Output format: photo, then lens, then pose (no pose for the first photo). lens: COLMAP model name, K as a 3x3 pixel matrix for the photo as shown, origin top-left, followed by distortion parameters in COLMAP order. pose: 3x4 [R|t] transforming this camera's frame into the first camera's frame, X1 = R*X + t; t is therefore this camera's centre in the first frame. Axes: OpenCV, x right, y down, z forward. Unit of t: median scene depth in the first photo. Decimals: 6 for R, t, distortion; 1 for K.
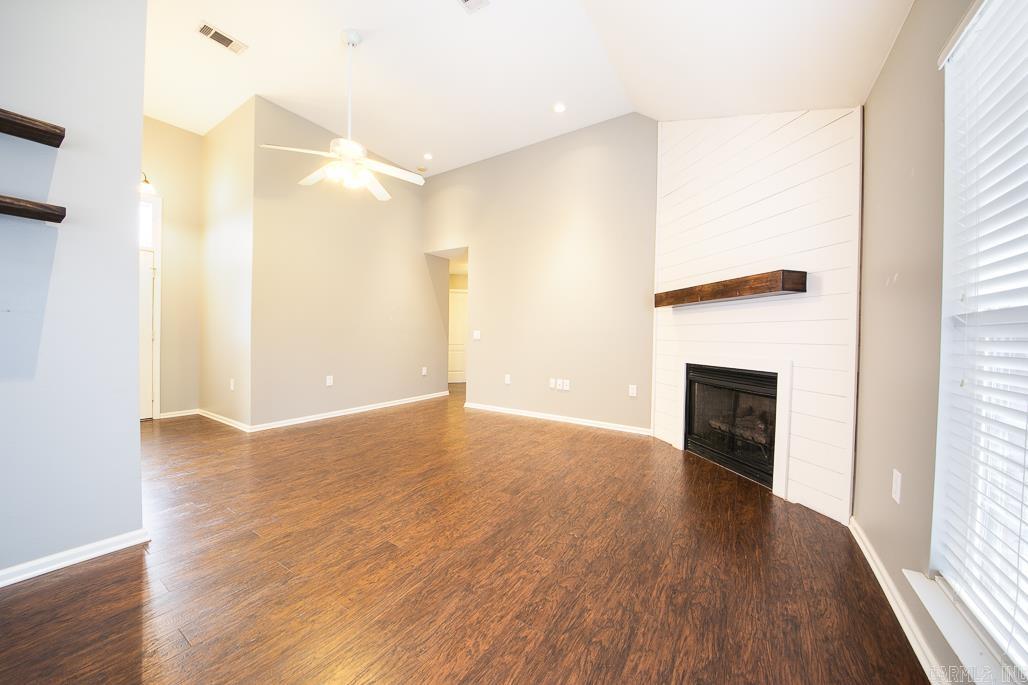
lens RADIAL K [[363.4, 0, 511.1], [0, 363.4, 340.4], [0, 0, 1]] dist [-0.005669, -0.002810]
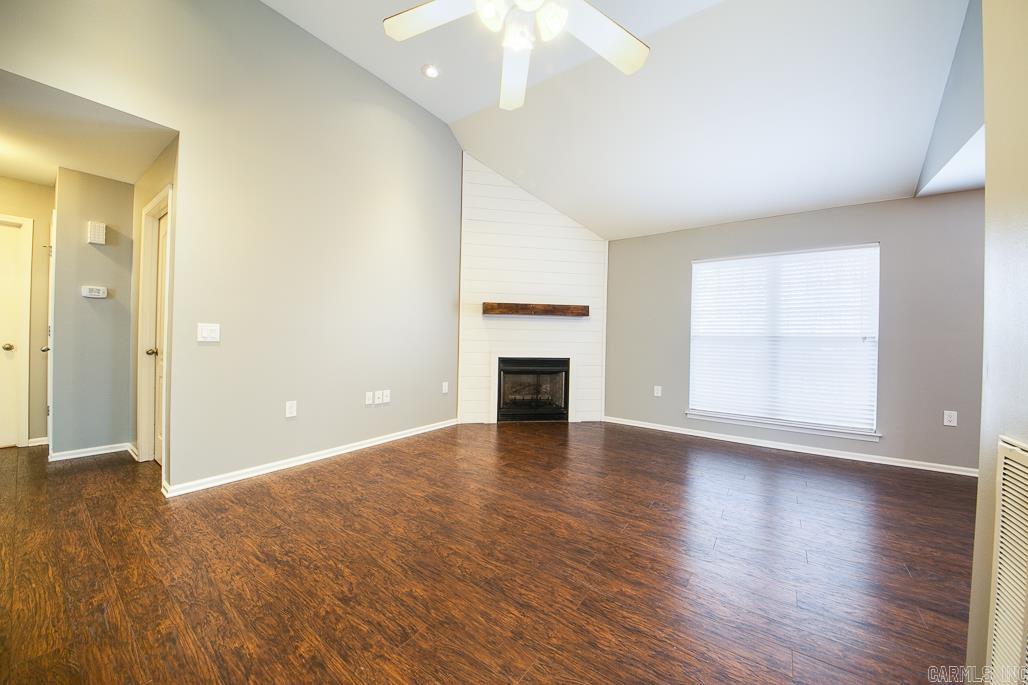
lens RADIAL K [[363.4, 0, 510.3], [0, 363.4, 343.1], [0, 0, 1]] dist [-0.005669, -0.002810]
pose [[0.052774, -0.029568, 0.998169, -1.061914], [-0.007316, 0.999523, 0.029995, -0.038536], [-0.998580, -0.008885, 0.052532, 1.118781]]
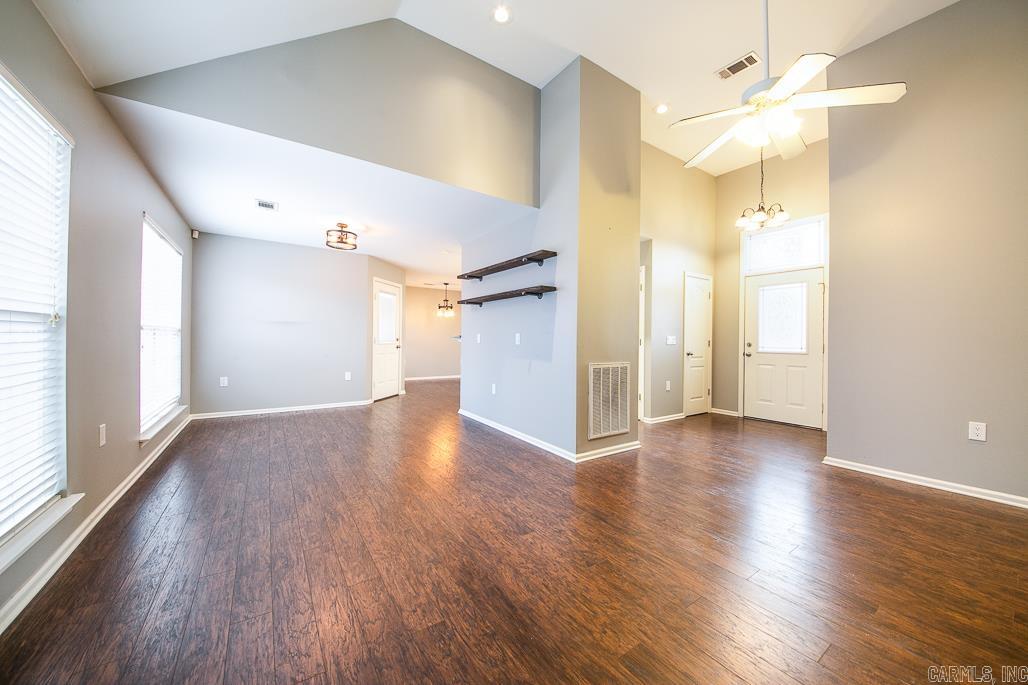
lens RADIAL K [[363.4, 0, 516.1], [0, 363.4, 334.8], [0, 0, 1]] dist [-0.005669, -0.002810]
pose [[-0.391500, -0.034156, -0.919544, 0.483241], [-0.028565, 0.999280, -0.024956, -0.005406], [0.919735, 0.016496, -0.392194, 0.940875]]
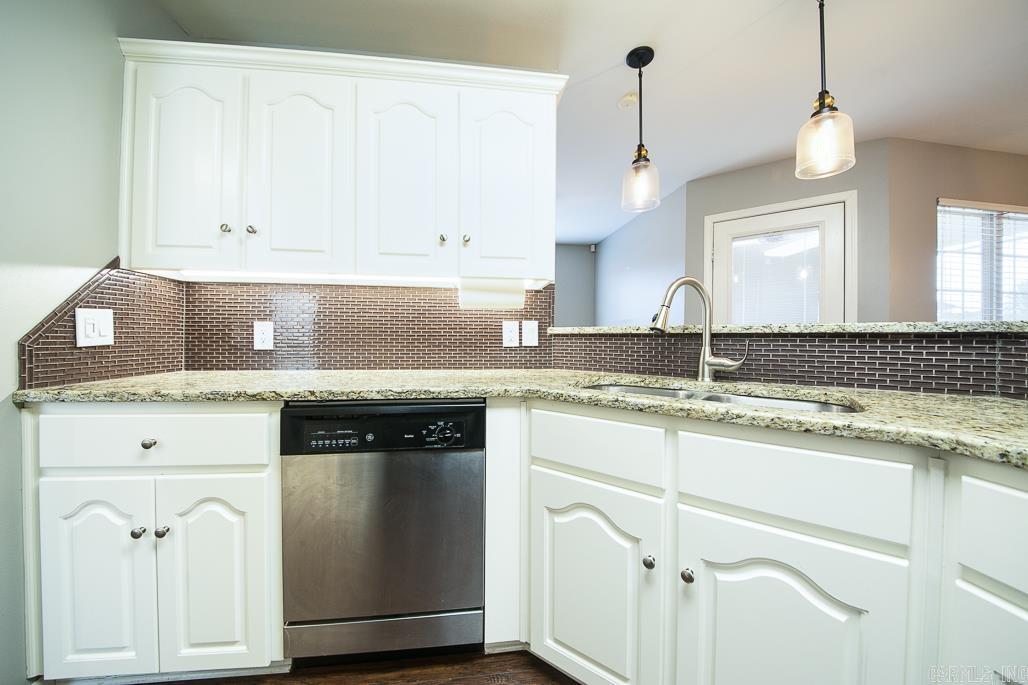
lens RADIAL K [[363.4, 0, 517.8], [0, 363.4, 338.9], [0, 0, 1]] dist [-0.005669, -0.002810]
pose [[-0.636915, -0.025441, 0.770514, -1.670900], [-0.012436, 0.999664, 0.022727, -0.034380], [-0.770834, 0.004893, -0.637018, 0.420640]]
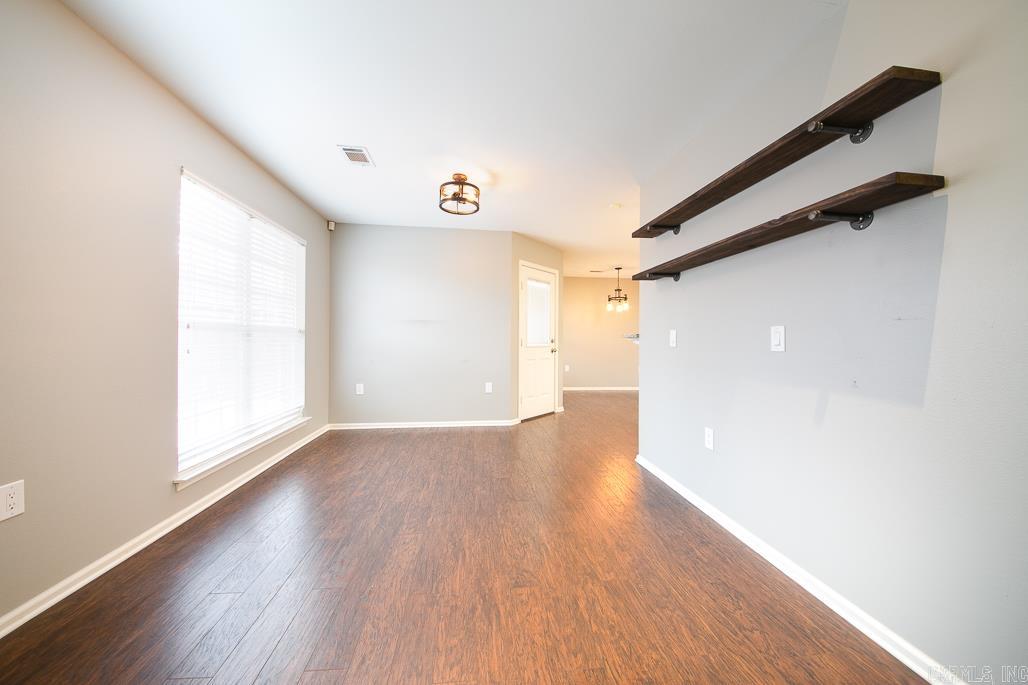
lens RADIAL K [[363.4, 0, 511.9], [0, 363.4, 340.7], [0, 0, 1]] dist [-0.005669, -0.002810]
pose [[-0.775642, -0.021067, -0.630821, -0.100596], [-0.027002, 0.999635, -0.000182, -0.007220], [0.630595, 0.016892, -0.775928, 0.576752]]
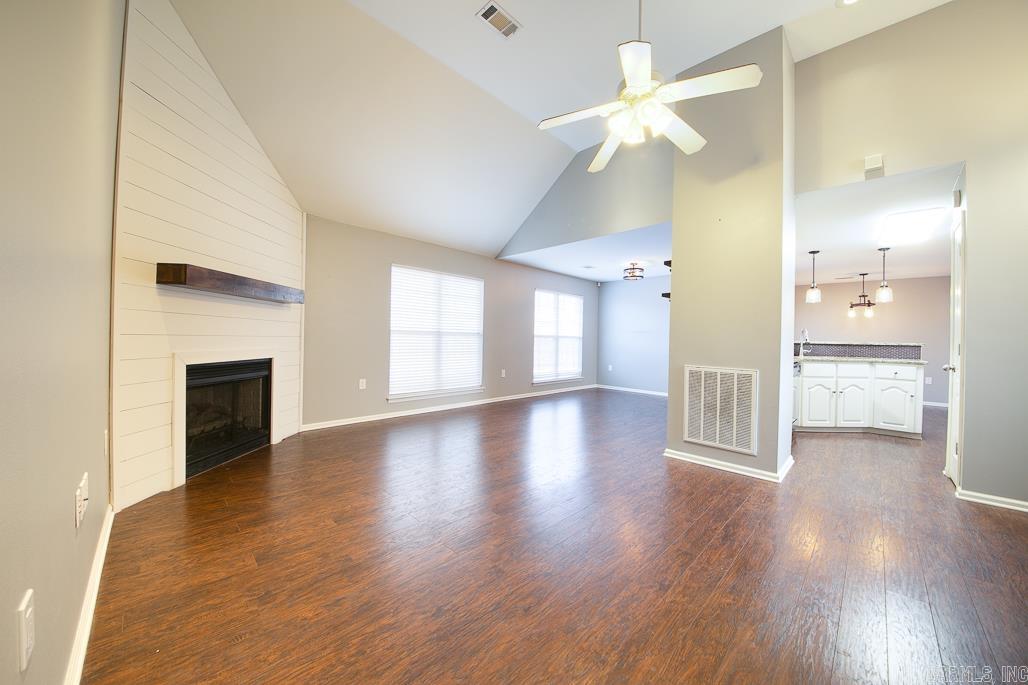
lens RADIAL K [[363.4, 0, 515.1], [0, 363.4, 339.5], [0, 0, 1]] dist [-0.005669, -0.002810]
pose [[-0.977988, -0.037718, 0.205223, -0.416466], [-0.035258, 0.999256, 0.015629, -0.032249], [-0.205660, 0.008049, -0.978590, 2.000521]]
